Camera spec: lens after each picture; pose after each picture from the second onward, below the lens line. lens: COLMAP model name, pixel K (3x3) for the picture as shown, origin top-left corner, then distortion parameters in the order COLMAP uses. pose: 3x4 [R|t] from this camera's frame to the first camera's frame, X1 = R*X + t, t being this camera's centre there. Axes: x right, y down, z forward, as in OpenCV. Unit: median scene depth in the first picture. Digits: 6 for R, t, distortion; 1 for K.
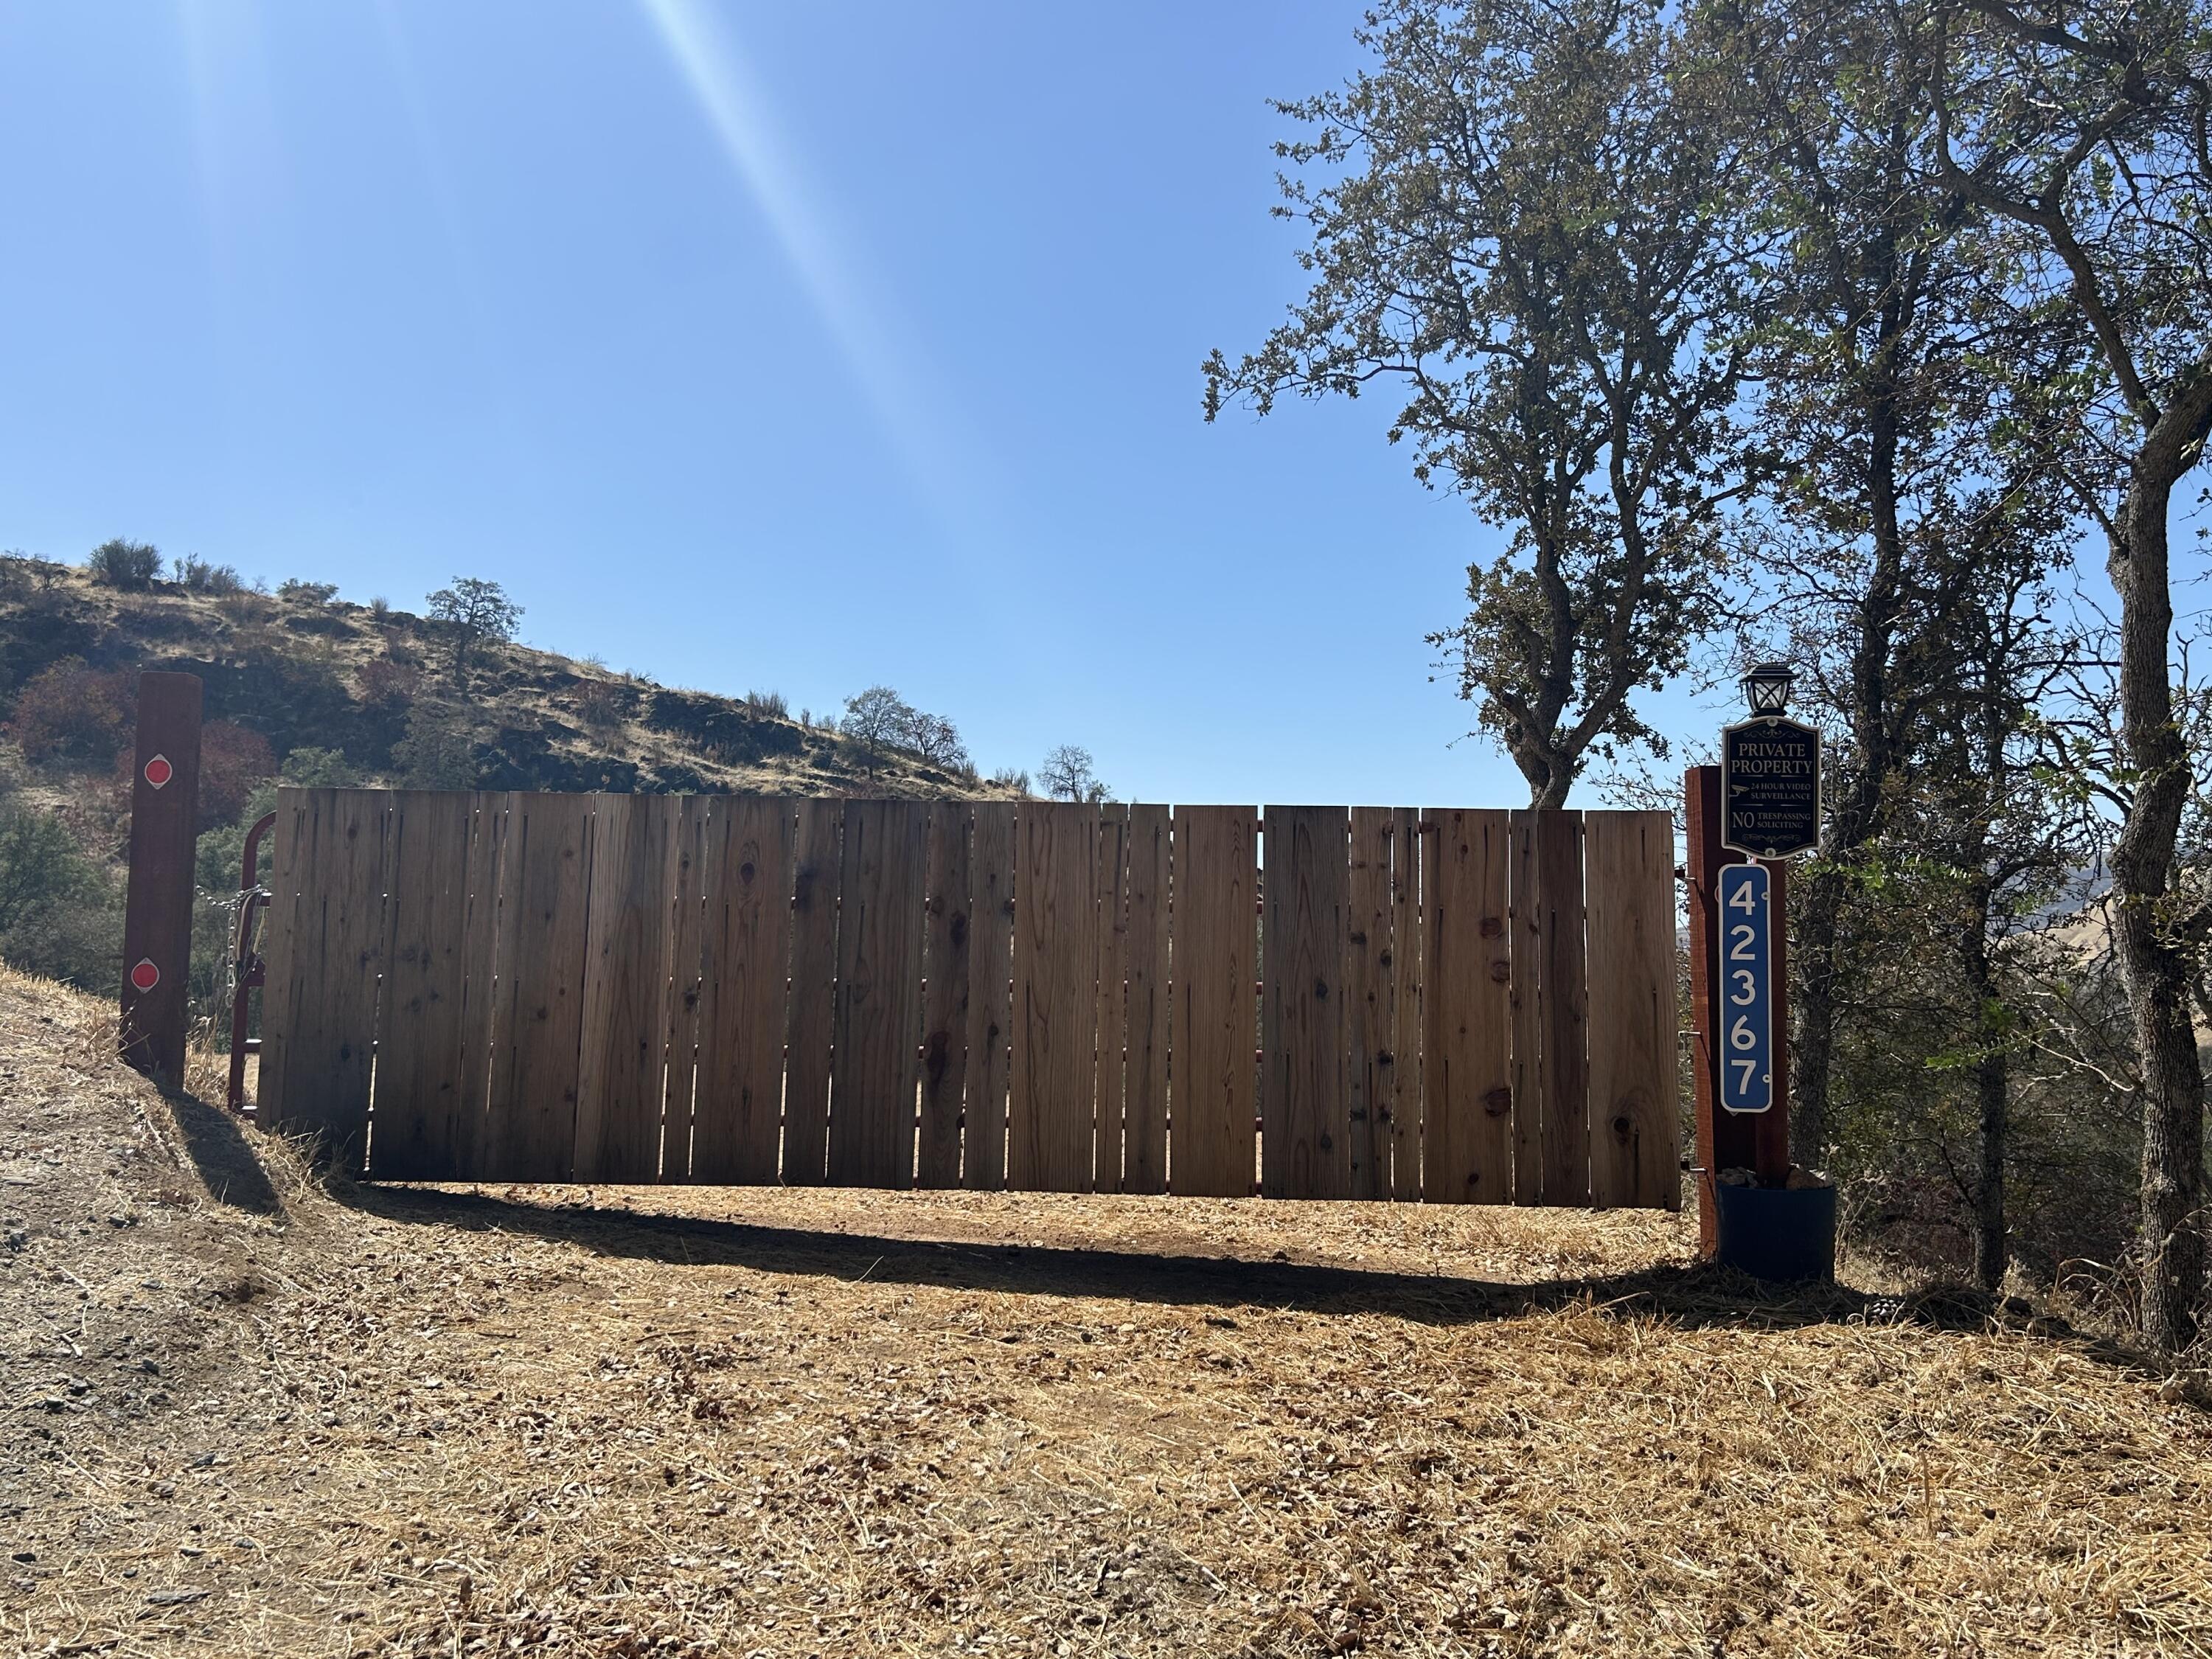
lens RADIAL K [[1943.5, 0, 1120.6], [0, 1943.5, 831.0], [0, 0, 1]] dist [0.037250, -0.092402]
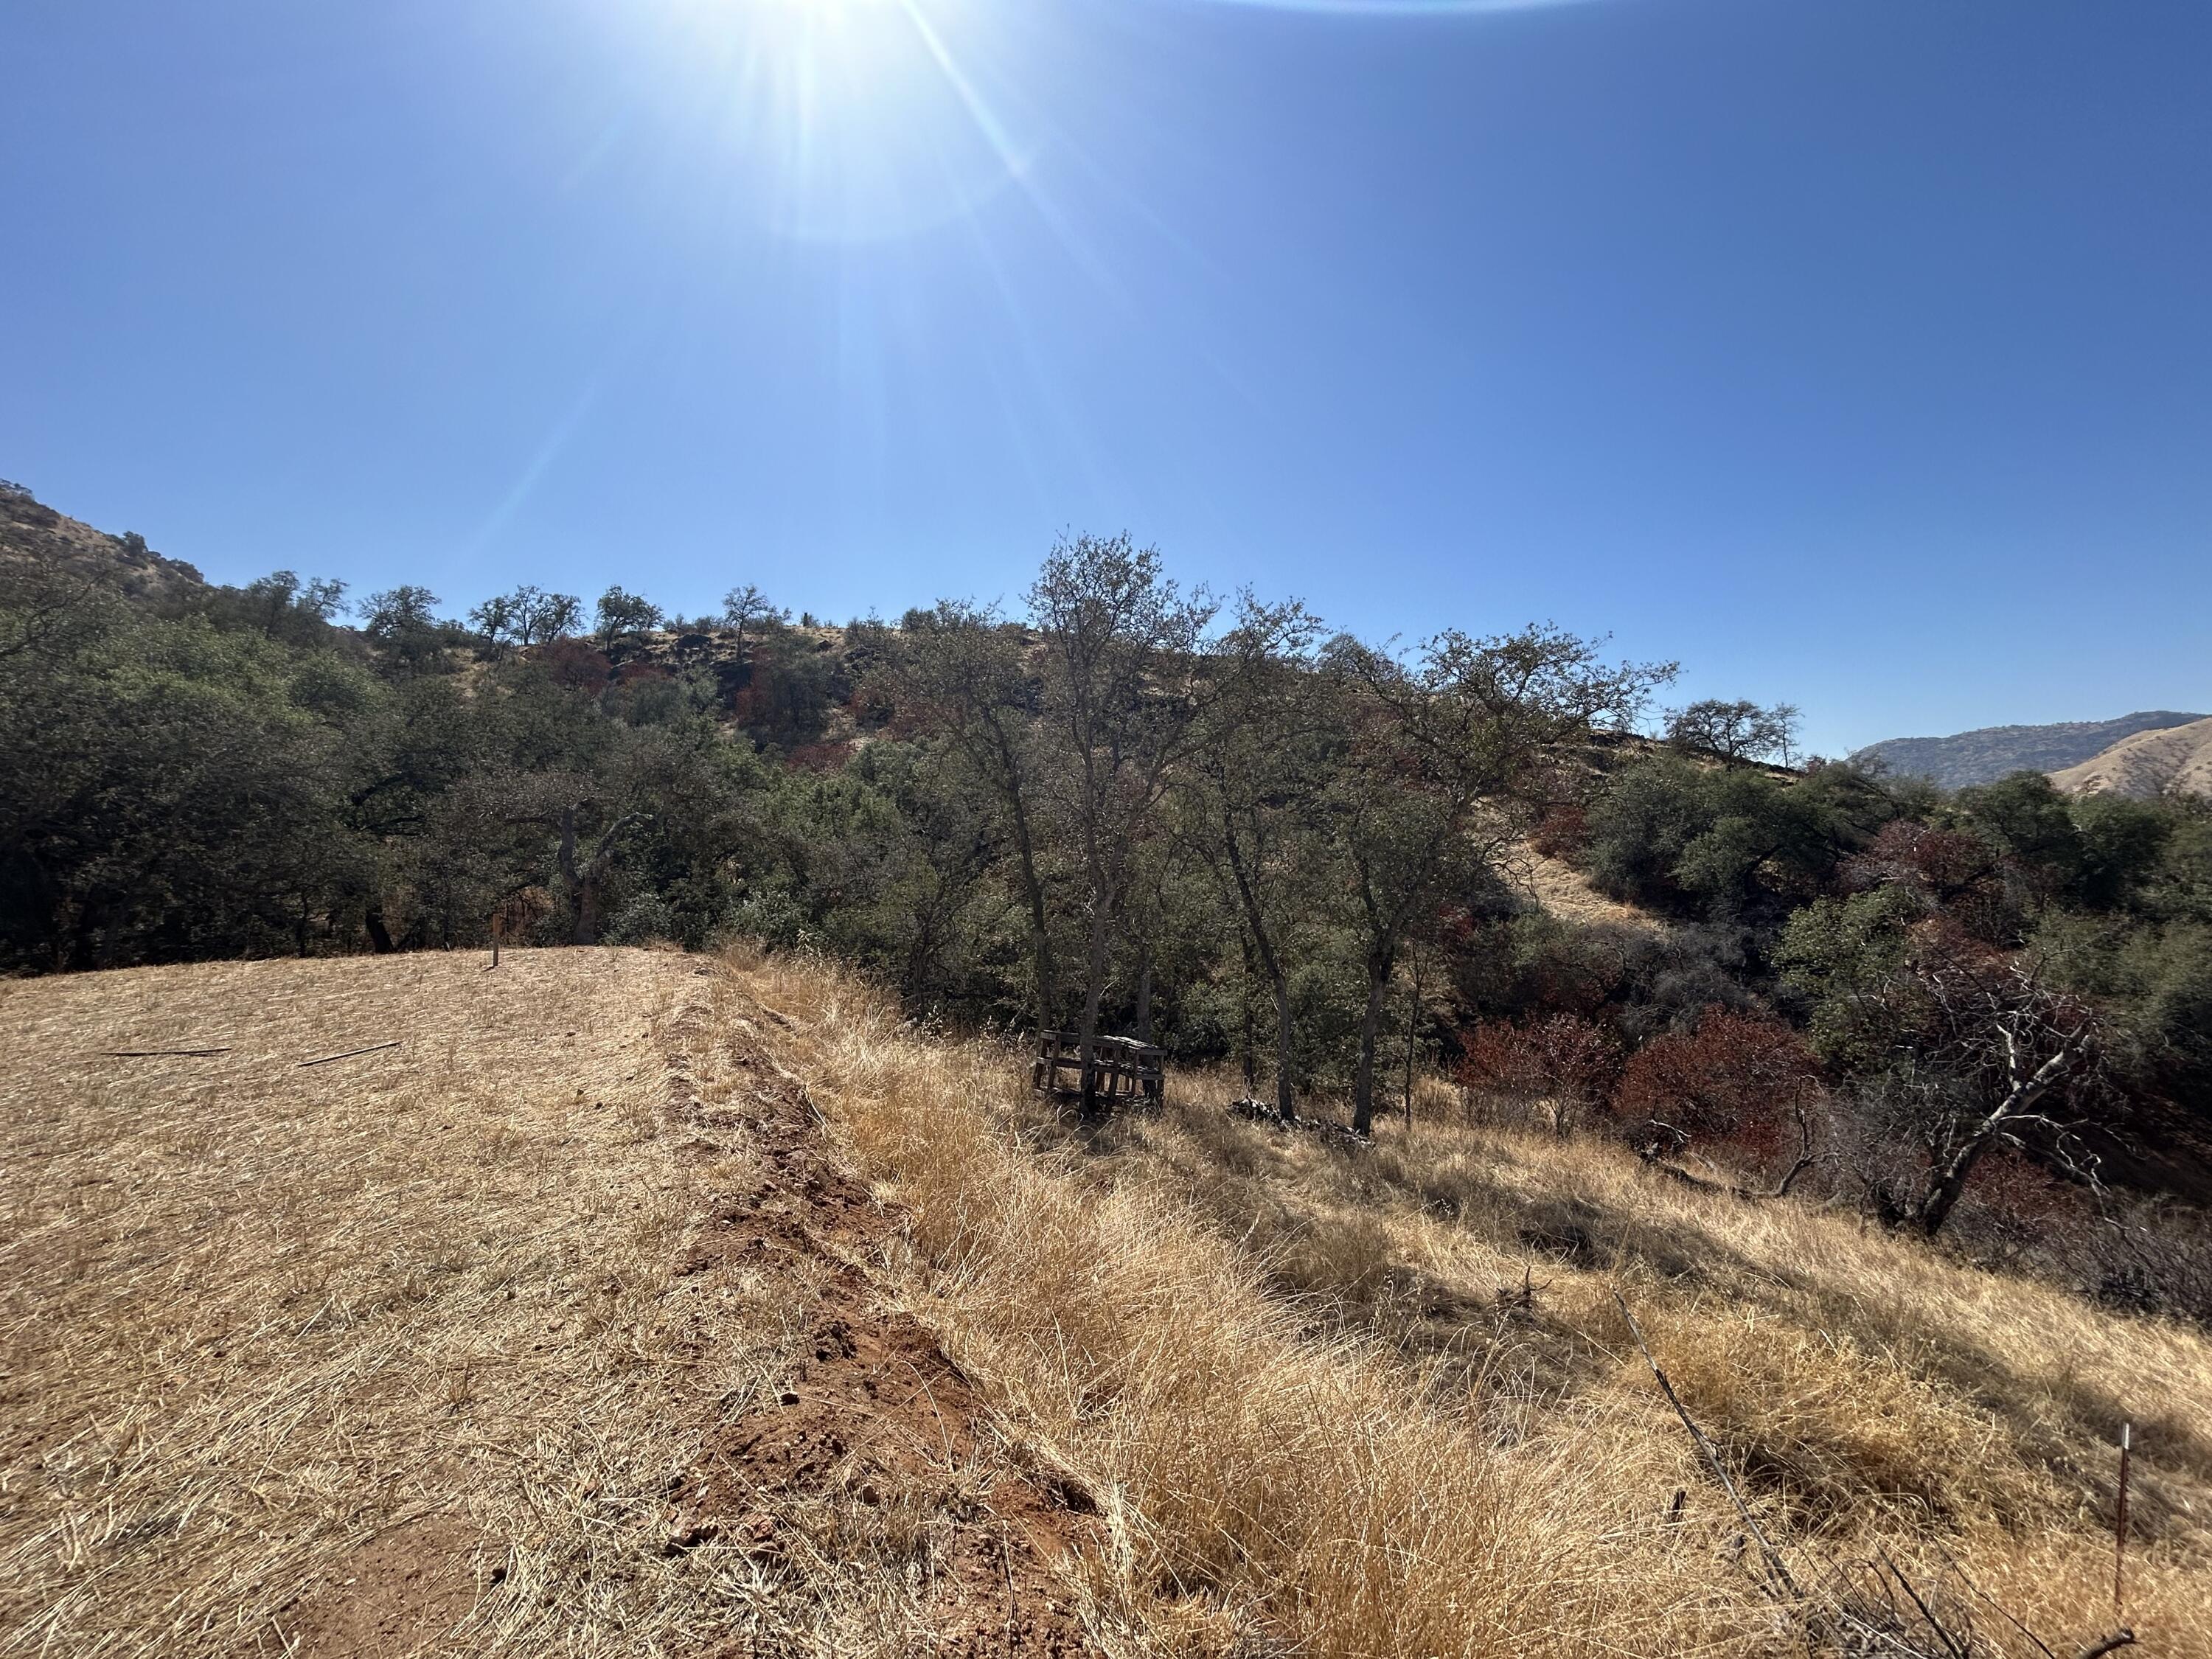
lens RADIAL K [[897.1, 0, 1104.8], [0, 897.1, 833.3], [0, 0, 1]] dist [-0.000623, 0.000380]
pose [[0.931395, -0.040734, -0.361723, -0.049403], [0.068197, 0.995650, 0.063477, 0.022521], [0.357564, -0.083790, 0.930122, 0.270573]]
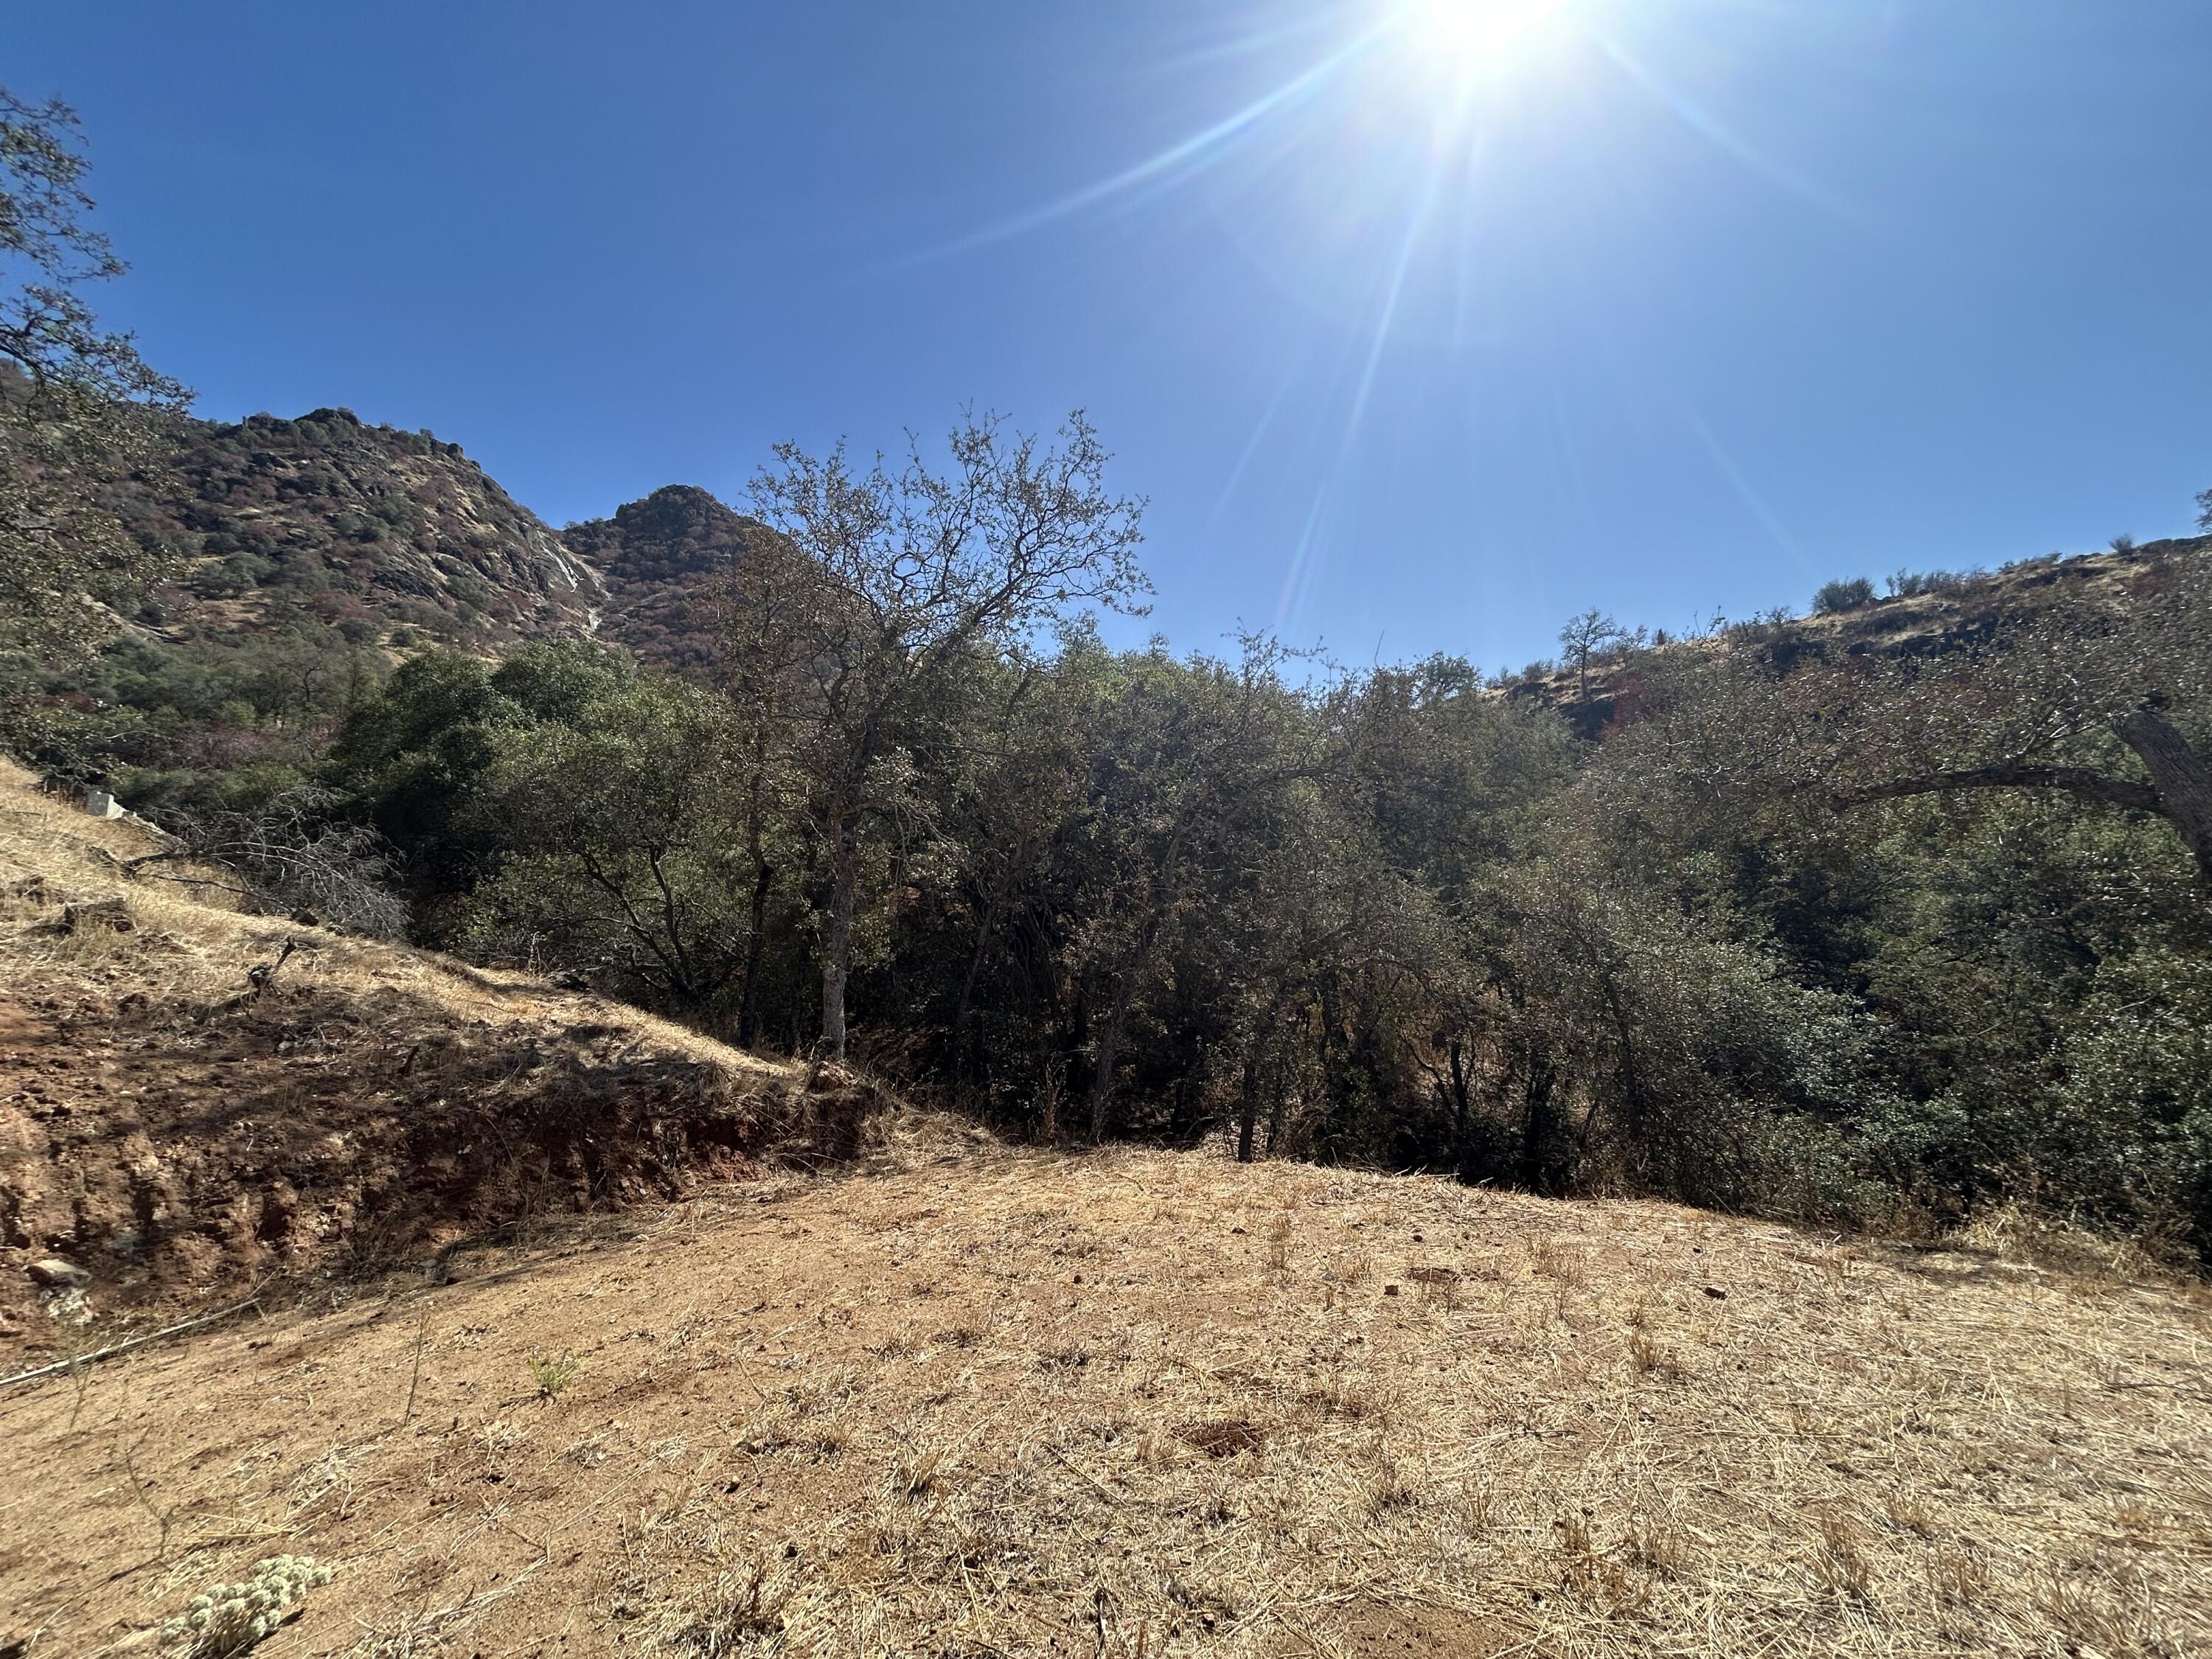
lens RADIAL K [[897.1, 0, 1098.3], [0, 897.1, 829.4], [0, 0, 1]] dist [-0.000623, 0.000380]
pose [[0.359327, -0.150104, -0.921061, -0.164489], [0.122464, 0.986029, -0.112916, 0.025772], [0.925141, -0.072223, 0.372689, 0.313208]]
